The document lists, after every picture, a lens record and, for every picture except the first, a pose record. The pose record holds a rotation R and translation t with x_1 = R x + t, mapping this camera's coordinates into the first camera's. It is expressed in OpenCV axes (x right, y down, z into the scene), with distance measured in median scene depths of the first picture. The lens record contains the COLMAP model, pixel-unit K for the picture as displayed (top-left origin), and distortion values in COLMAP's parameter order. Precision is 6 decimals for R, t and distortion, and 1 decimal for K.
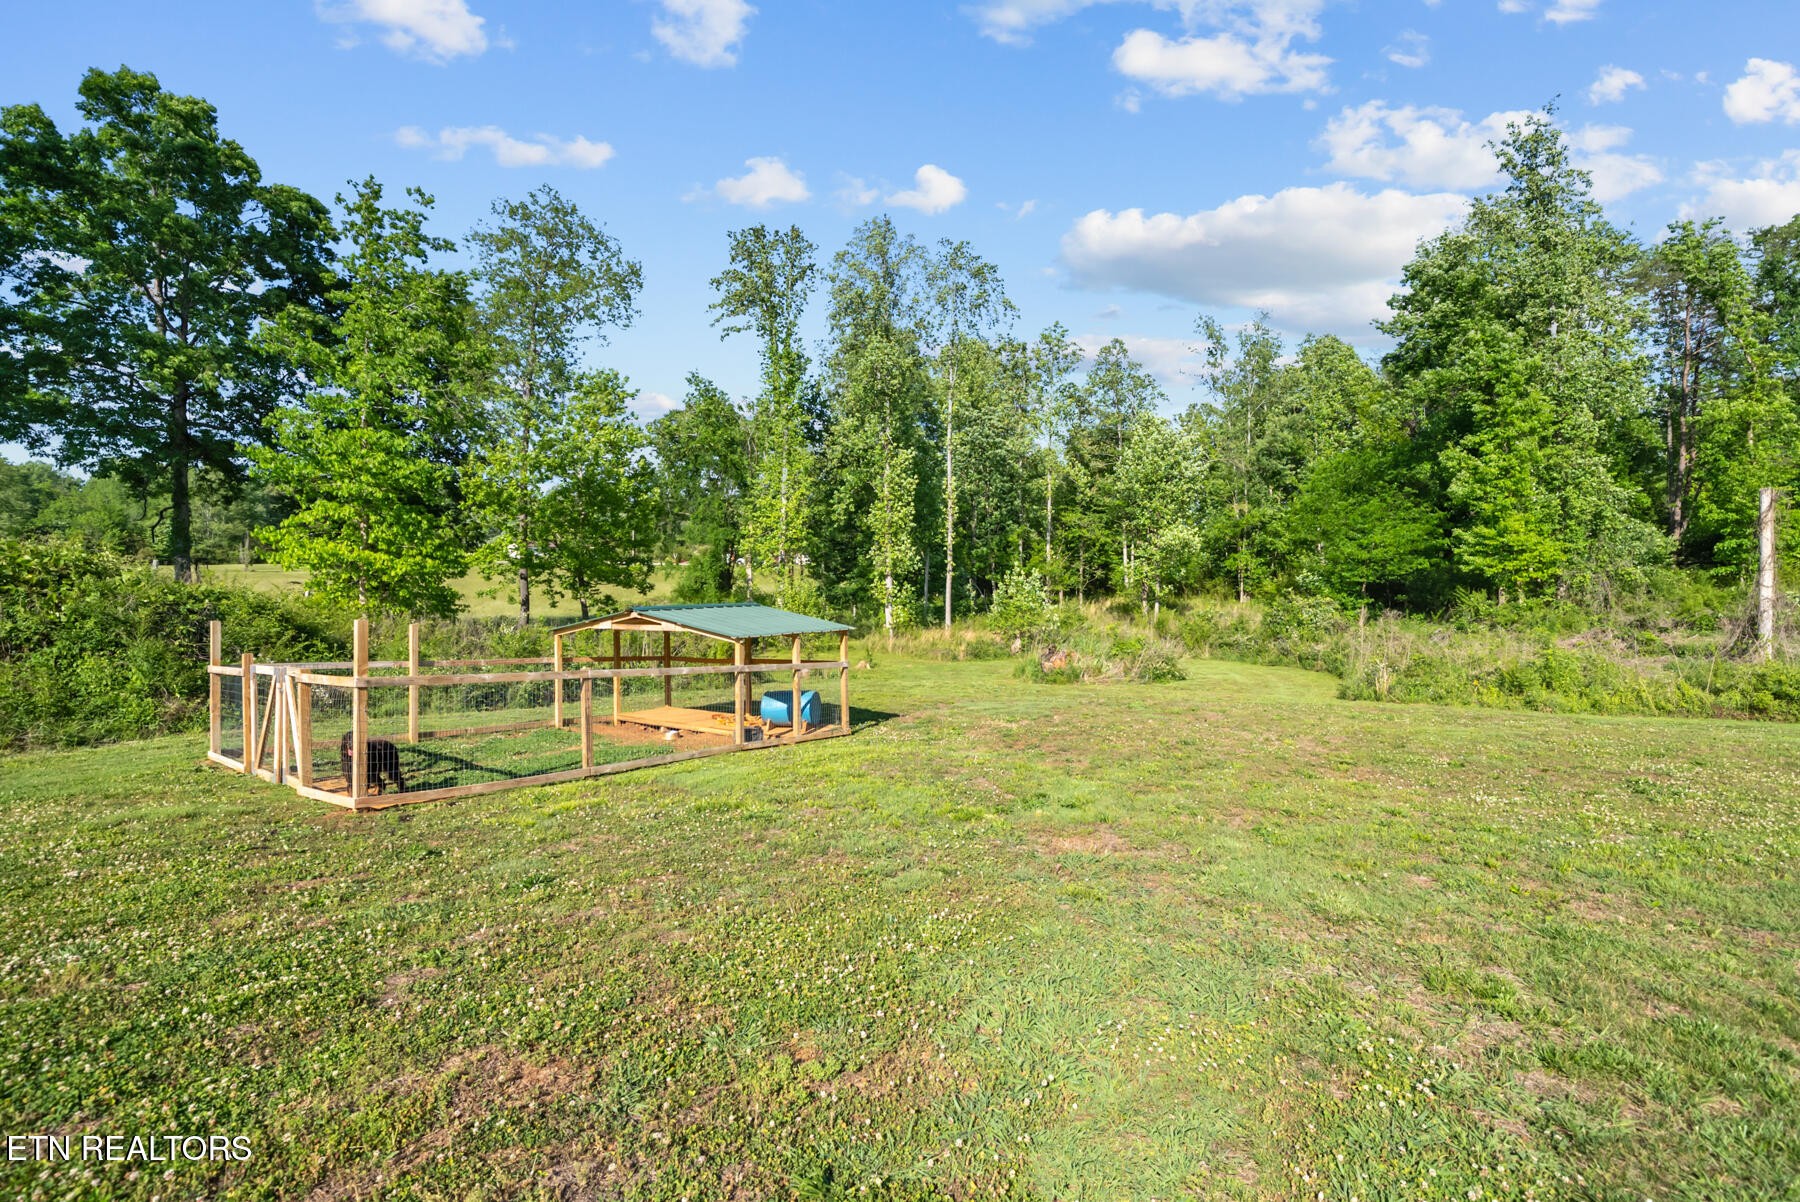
lens RADIAL K [[804.6, 0, 928.8], [0, 804.6, 577.4], [0, 0, 1]] dist [0.025936, 0.000340]
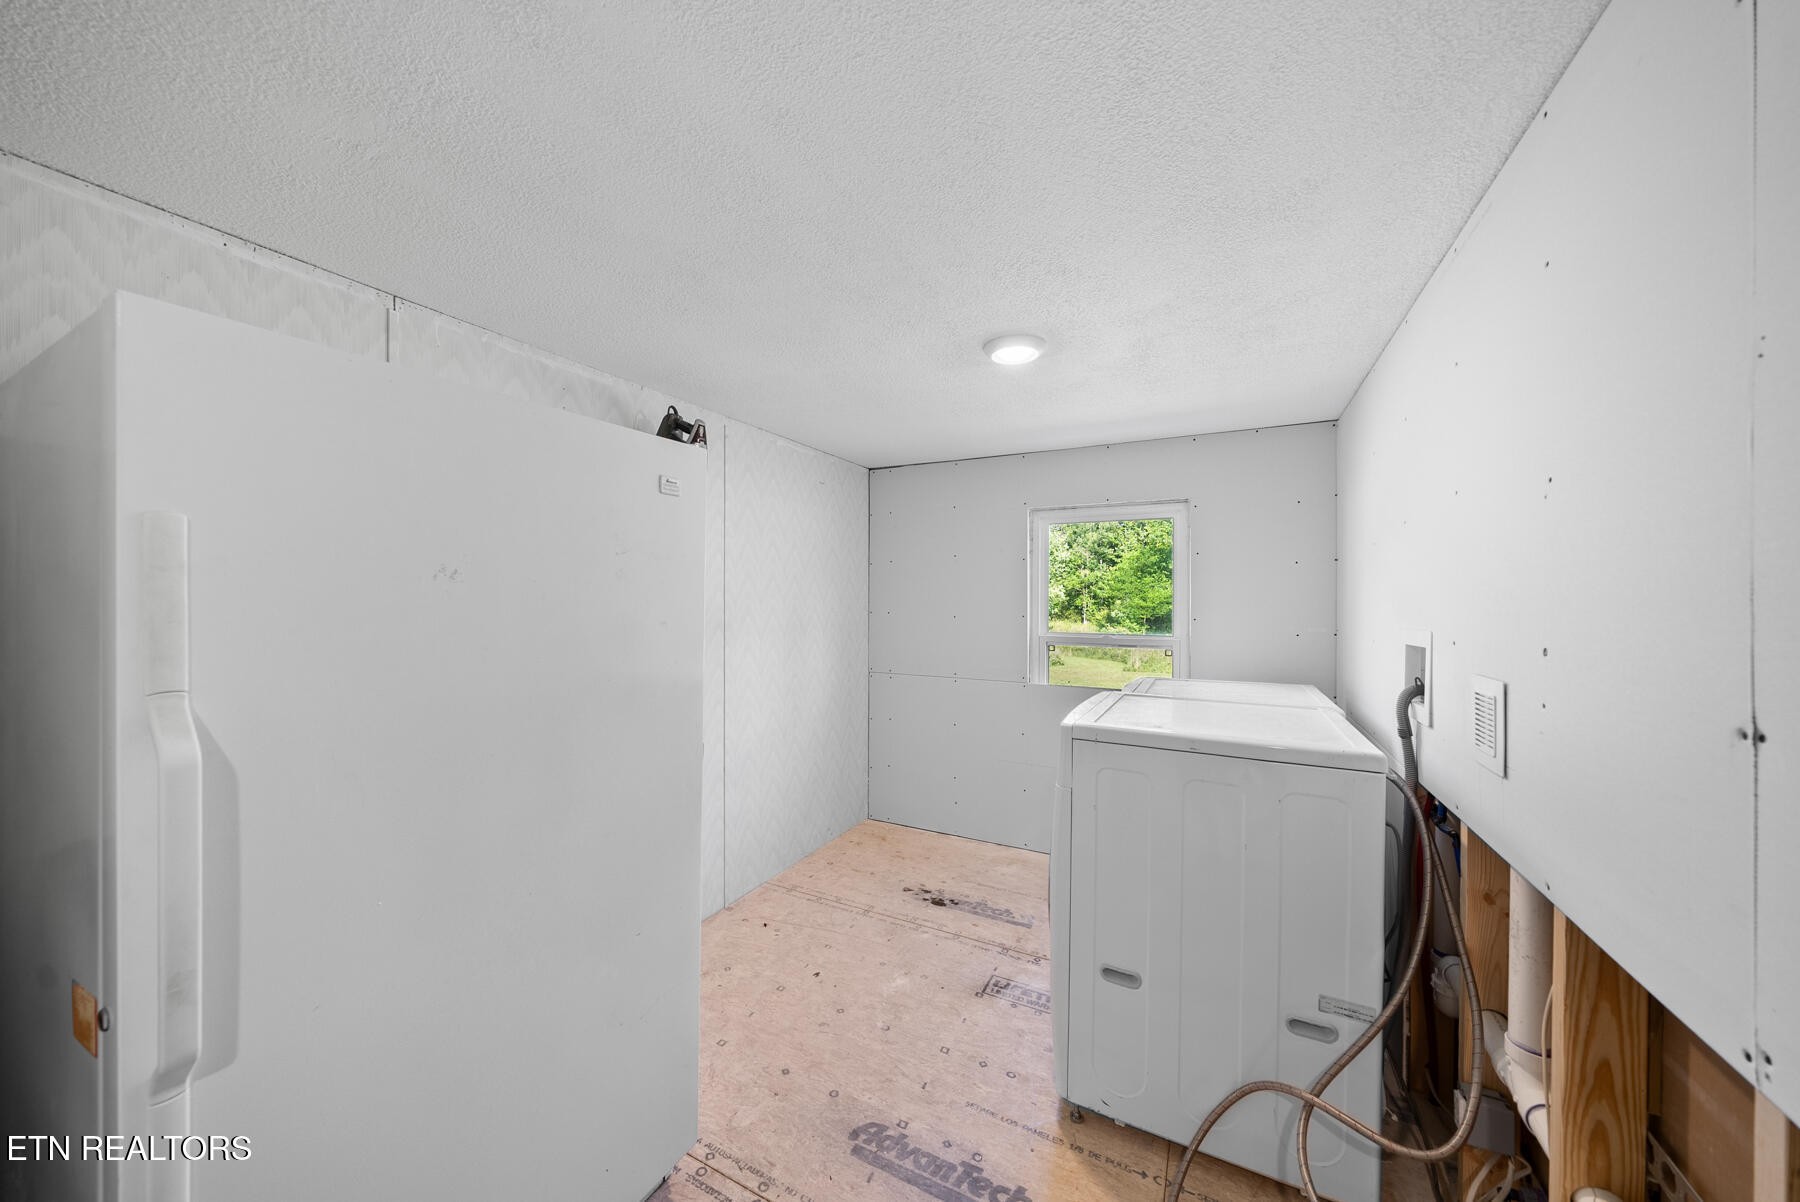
lens RADIAL K [[625.3, 0, 896.0], [0, 625.3, 601.9], [0, 0, 1]] dist [-0.001669, -0.000218]
pose [[0.996256, 0.007315, 0.086141, -0.229069], [-0.009183, 0.999731, 0.021303, -0.064108], [-0.085962, -0.022014, 0.996055, -0.535434]]
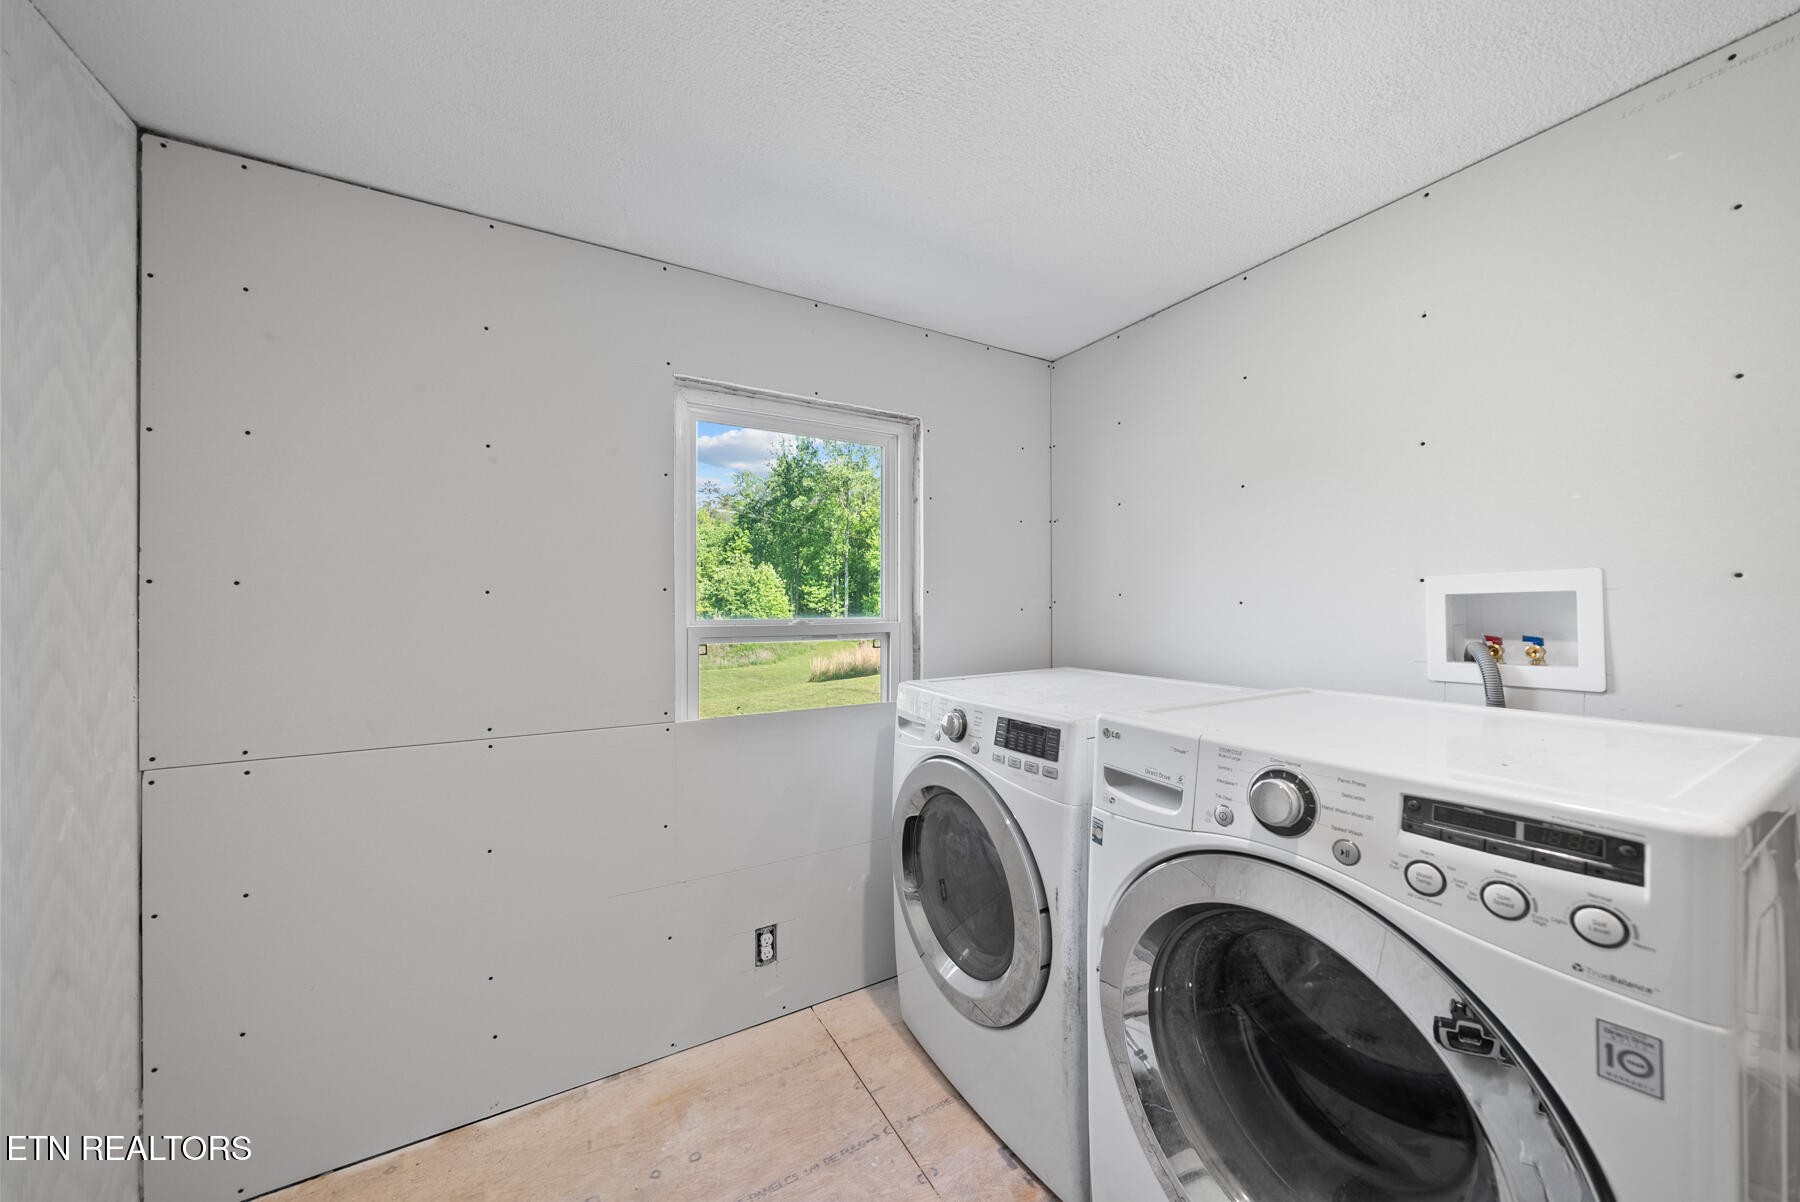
lens RADIAL K [[625.3, 0, 896.0], [0, 625.3, 601.9], [0, 0, 1]] dist [-0.001669, -0.000218]
pose [[0.459493, 0.004288, 0.888171, -0.235315], [-0.011866, 0.999929, 0.001311, -0.059589], [-0.888102, -0.011142, 0.459511, -0.481897]]
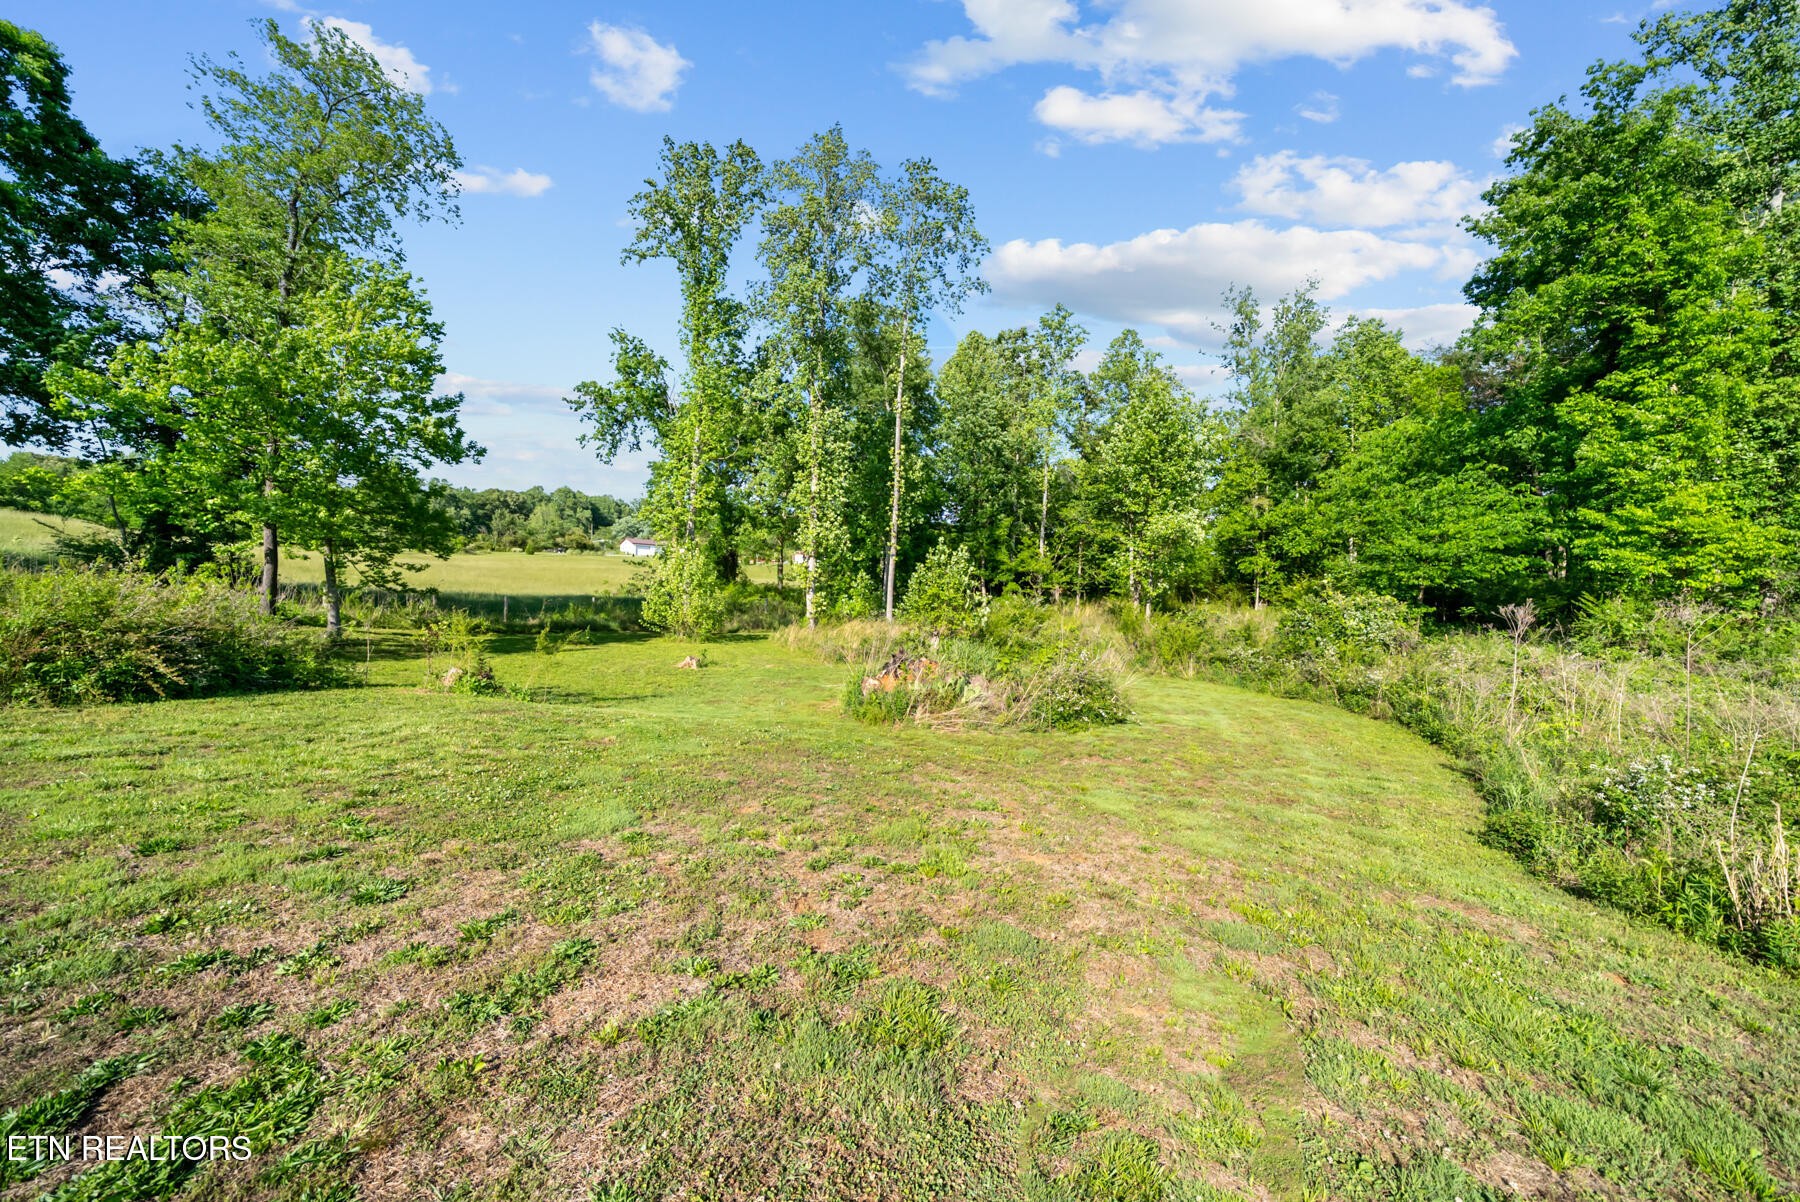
lens RADIAL K [[625.3, 0, 896.0], [0, 625.3, 601.9], [0, 0, 1]] dist [-0.001669, -0.000218]
pose [[0.985991, 0.040986, -0.161685, 0.148033], [-0.036480, 0.998862, 0.030739, 0.022661], [0.162760, -0.024410, 0.986364, 0.353949]]
